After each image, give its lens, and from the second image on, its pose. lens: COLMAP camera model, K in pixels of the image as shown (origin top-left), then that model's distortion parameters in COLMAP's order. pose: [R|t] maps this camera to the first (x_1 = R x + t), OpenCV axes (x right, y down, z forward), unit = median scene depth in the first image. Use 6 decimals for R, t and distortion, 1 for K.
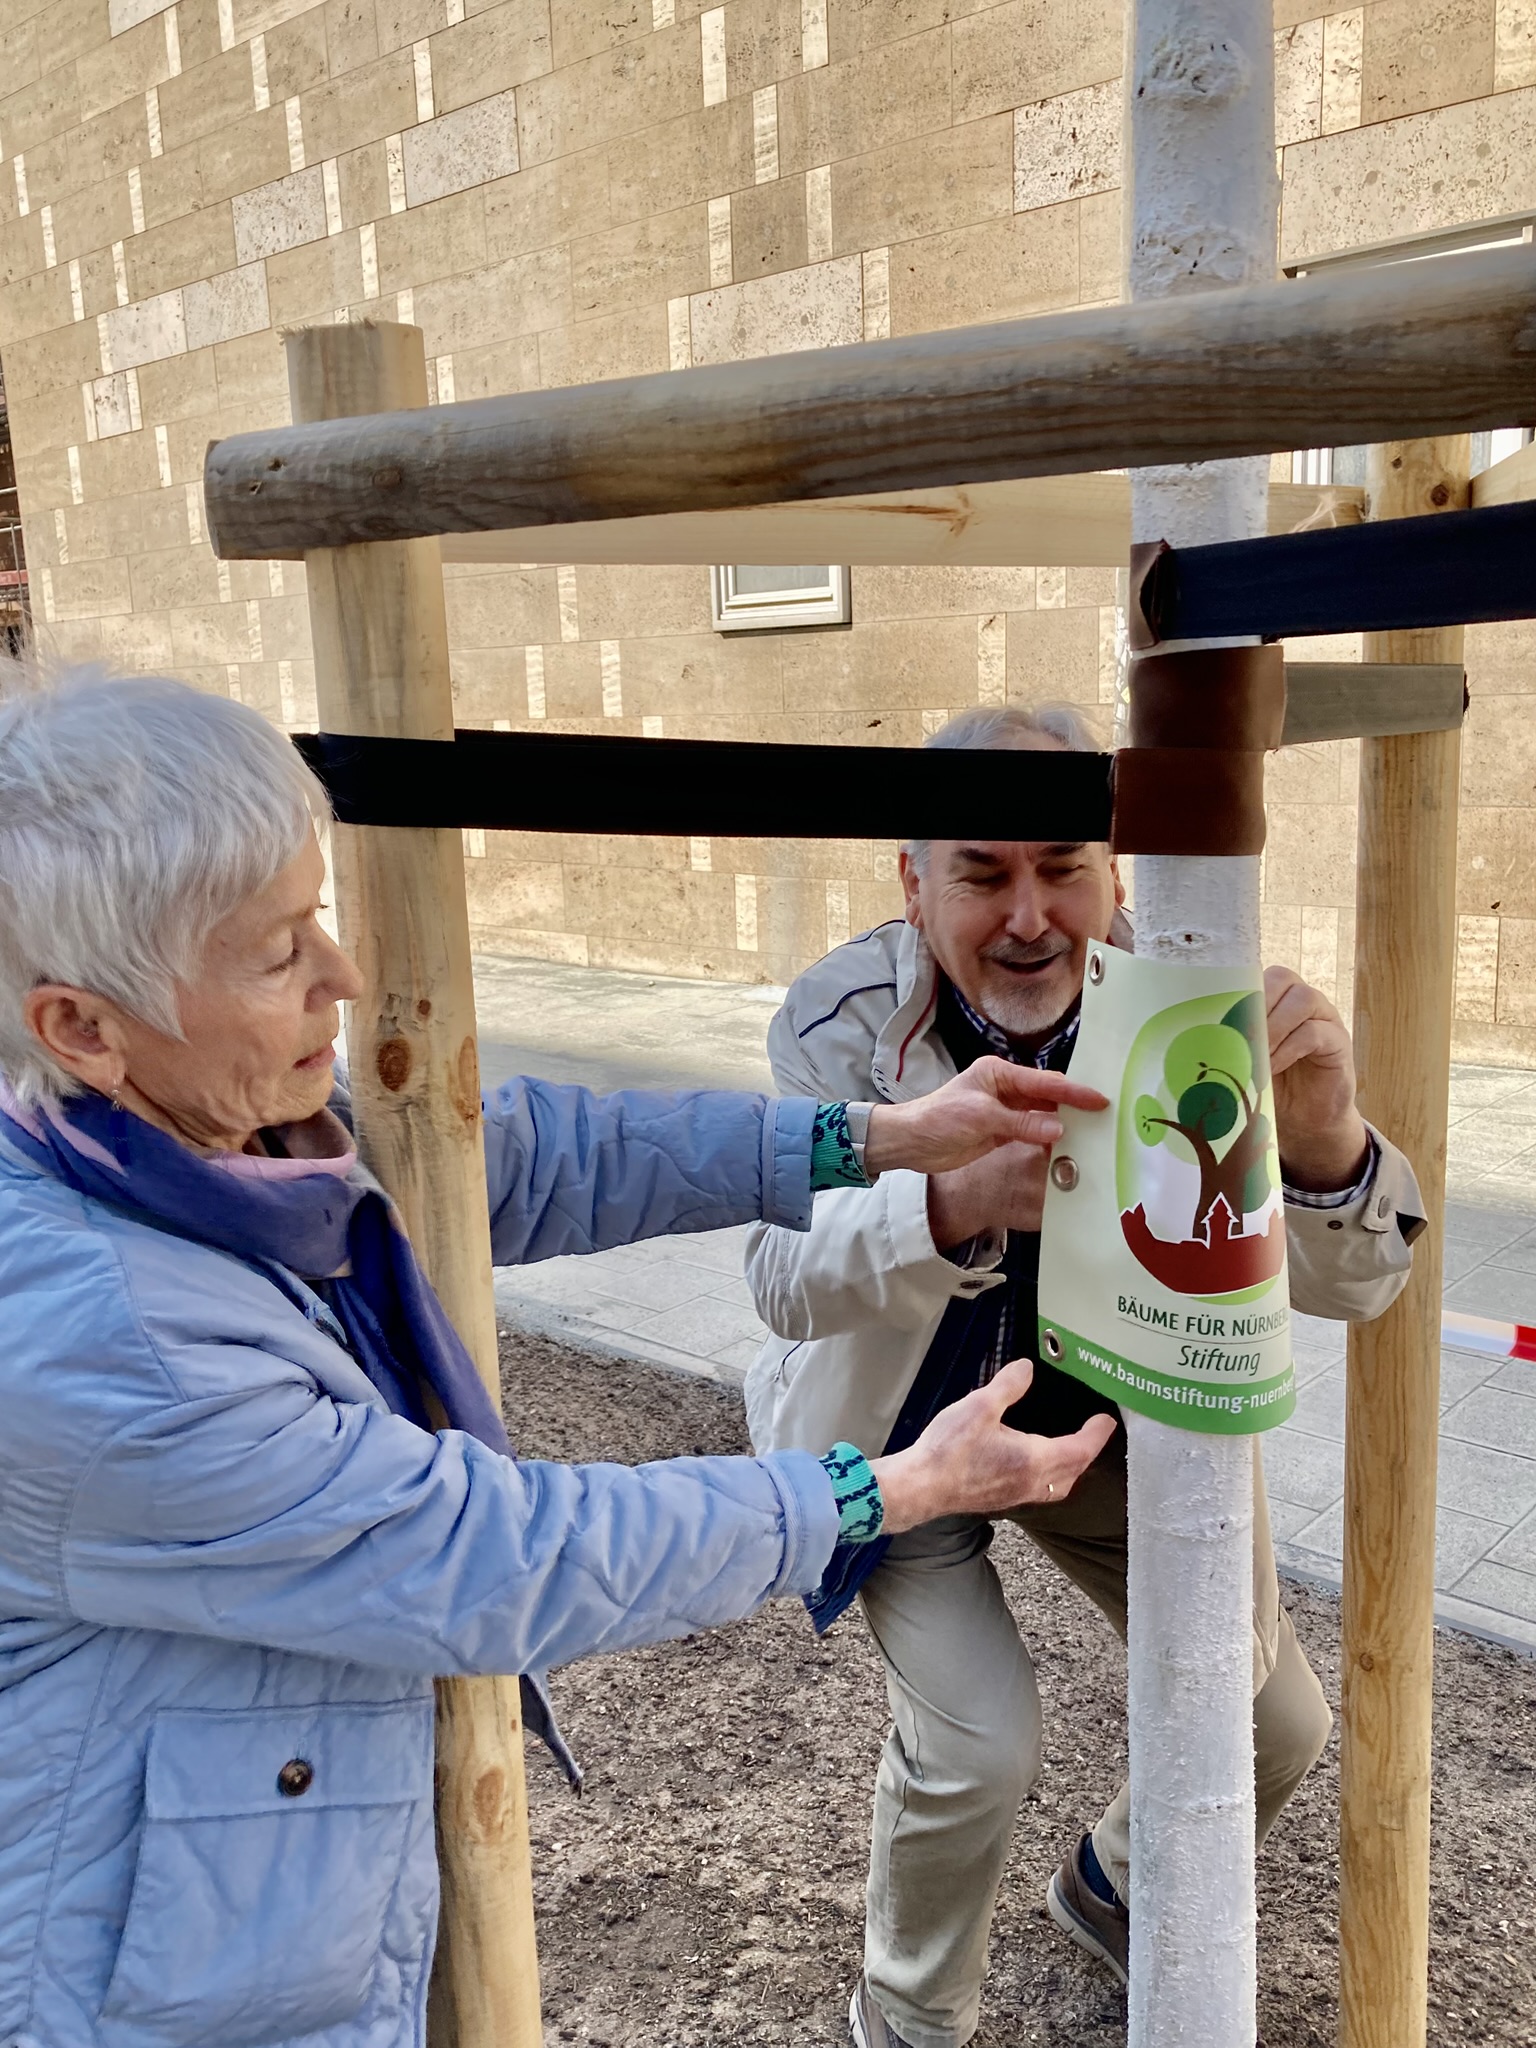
lens RADIAL K [[1751.5, 0, 796.6], [0, 1751.5, 1033.4], [0, 0, 1]] dist [0.063483, -0.060811]
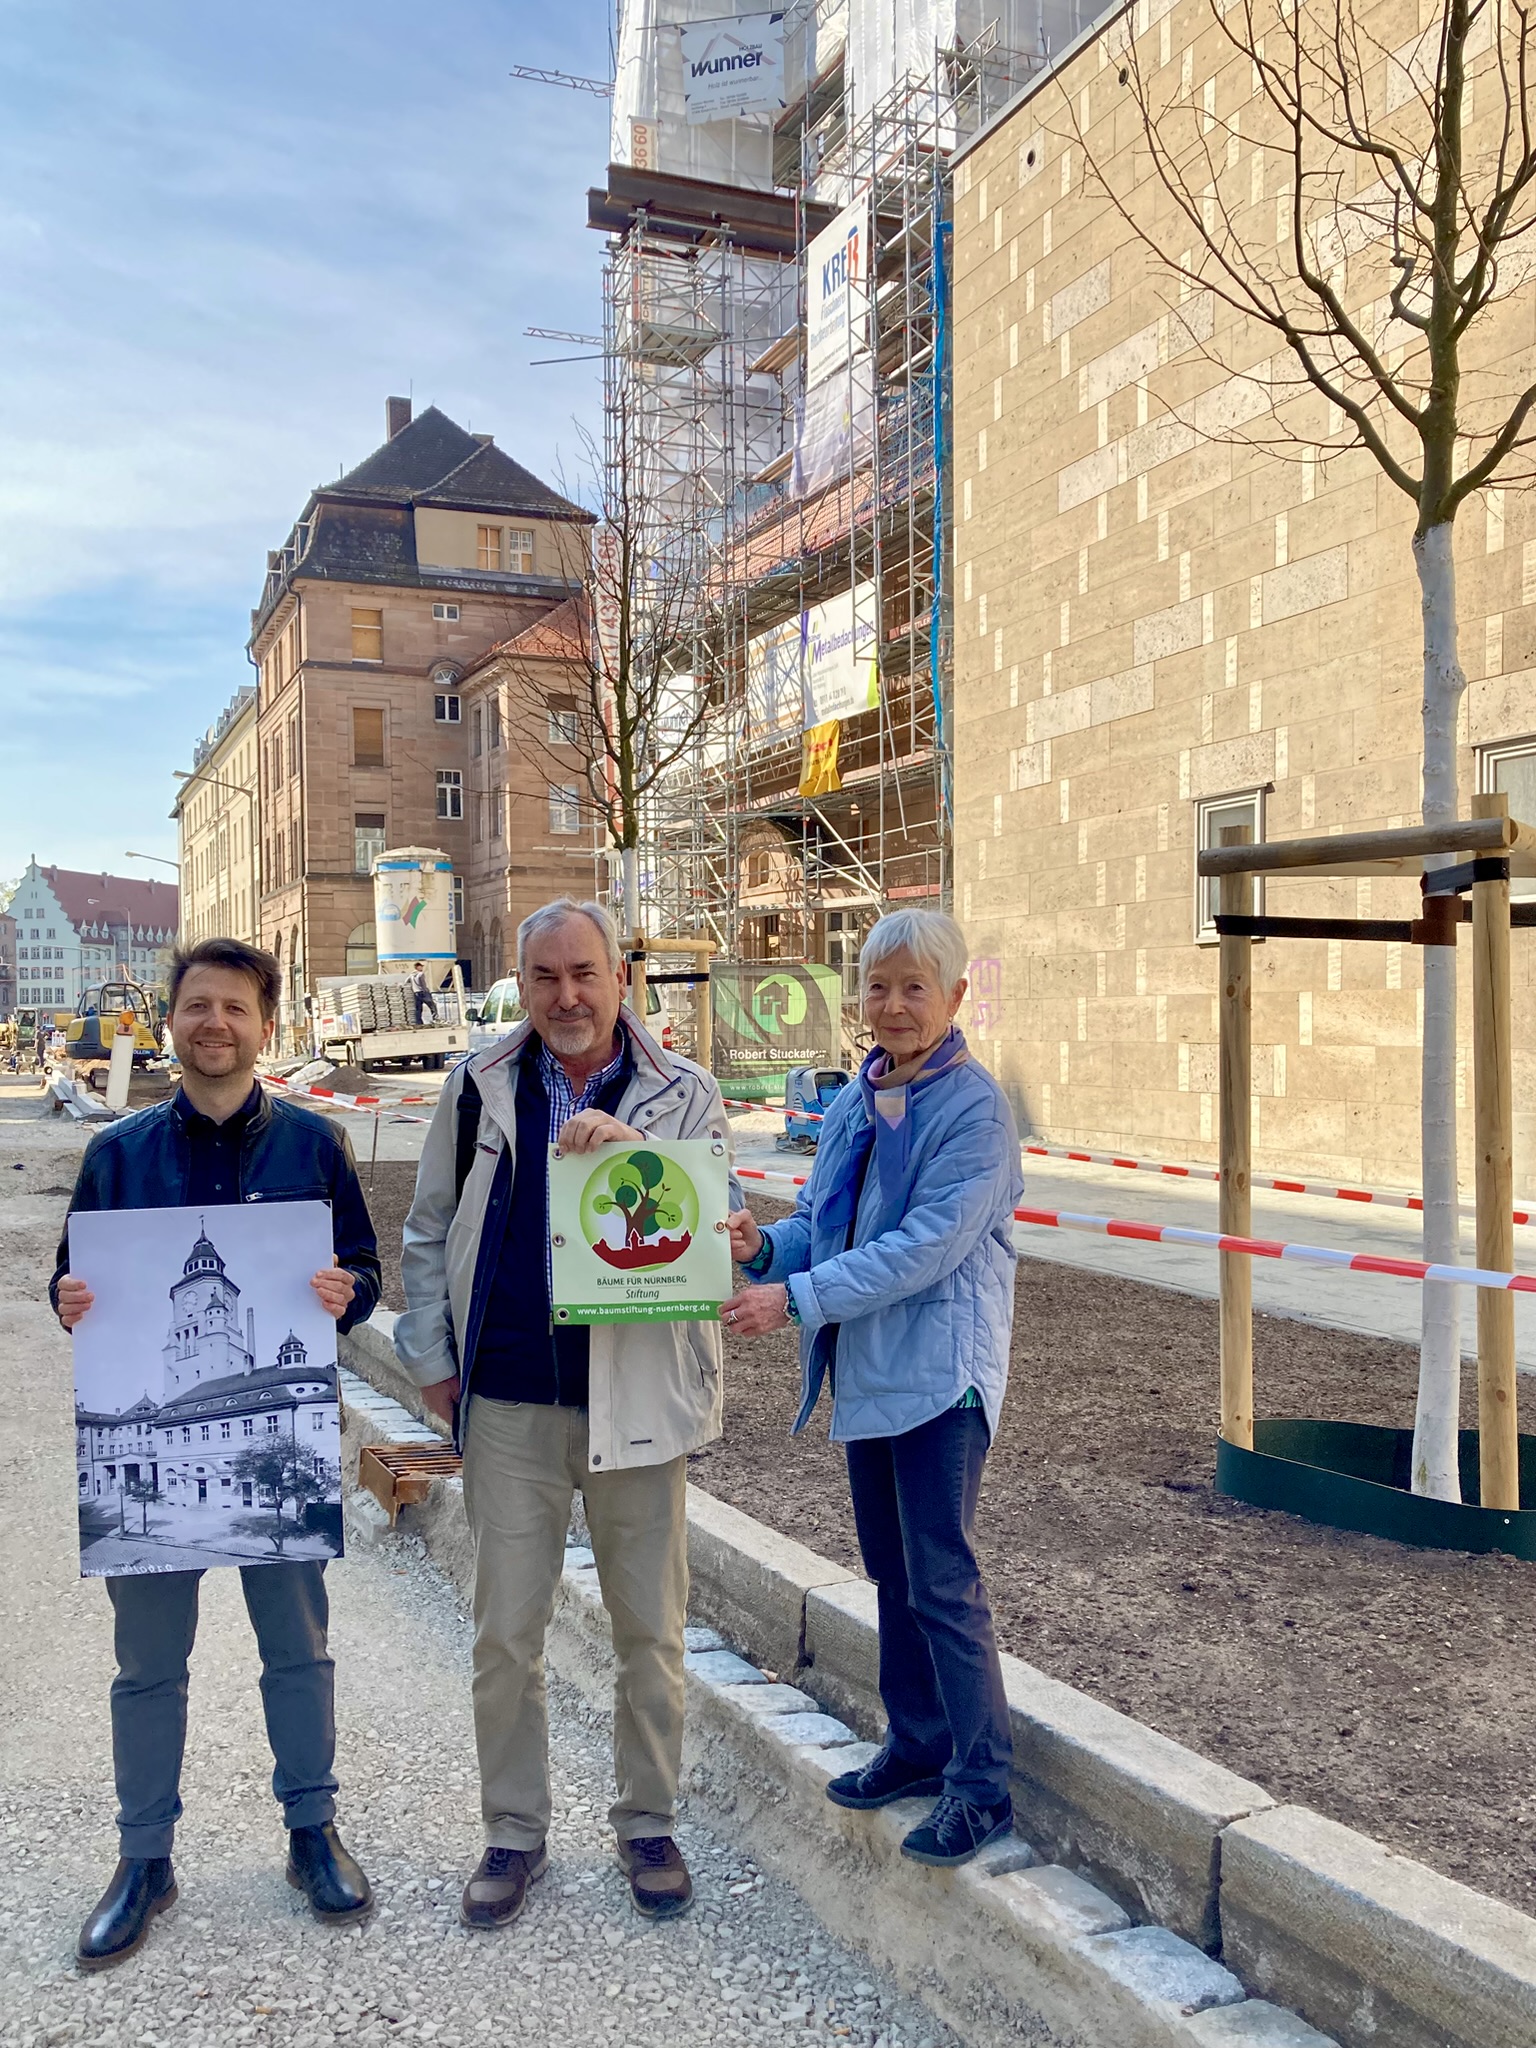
lens RADIAL K [[1775.6, 0, 812.7], [0, 1775.6, 1050.7], [0, 0, 1]] dist [0.060682, -0.068677]
pose [[0.902624, 0.035801, -0.428938, 0.060807], [-0.104427, 0.984976, -0.137538, 0.072525], [0.417569, 0.168938, 0.892802, -0.277196]]
